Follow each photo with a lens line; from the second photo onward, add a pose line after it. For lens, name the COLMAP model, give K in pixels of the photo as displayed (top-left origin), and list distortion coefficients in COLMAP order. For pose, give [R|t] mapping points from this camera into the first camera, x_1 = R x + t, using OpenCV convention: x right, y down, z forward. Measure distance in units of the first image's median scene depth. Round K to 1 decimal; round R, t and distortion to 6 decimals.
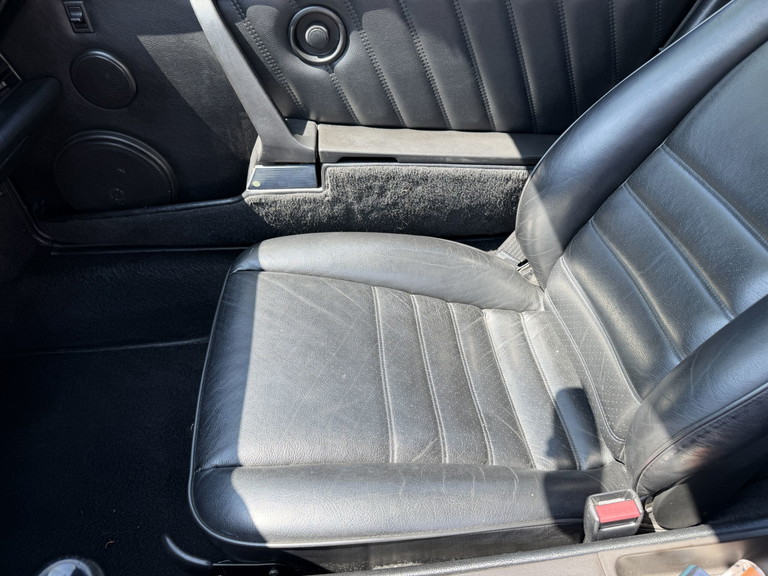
lens RADIAL K [[544.0, 0, 379.0], [0, 544.0, 291.1], [0, 0, 1]] dist [0.045572, -0.051021]
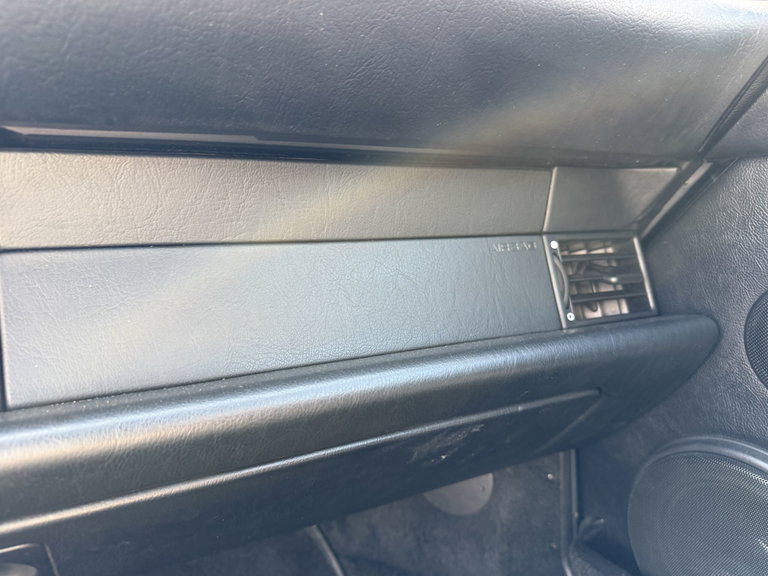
lens RADIAL K [[541.6, 0, 402.8], [0, 541.6, 280.1], [0, 0, 1]] dist [0.001240, -0.049958]
pose [[0.395551, 0.114174, -0.911320, -0.249233], [-0.605720, 0.778297, -0.165400, -0.157327], [0.690393, 0.617429, 0.377013, 0.567977]]
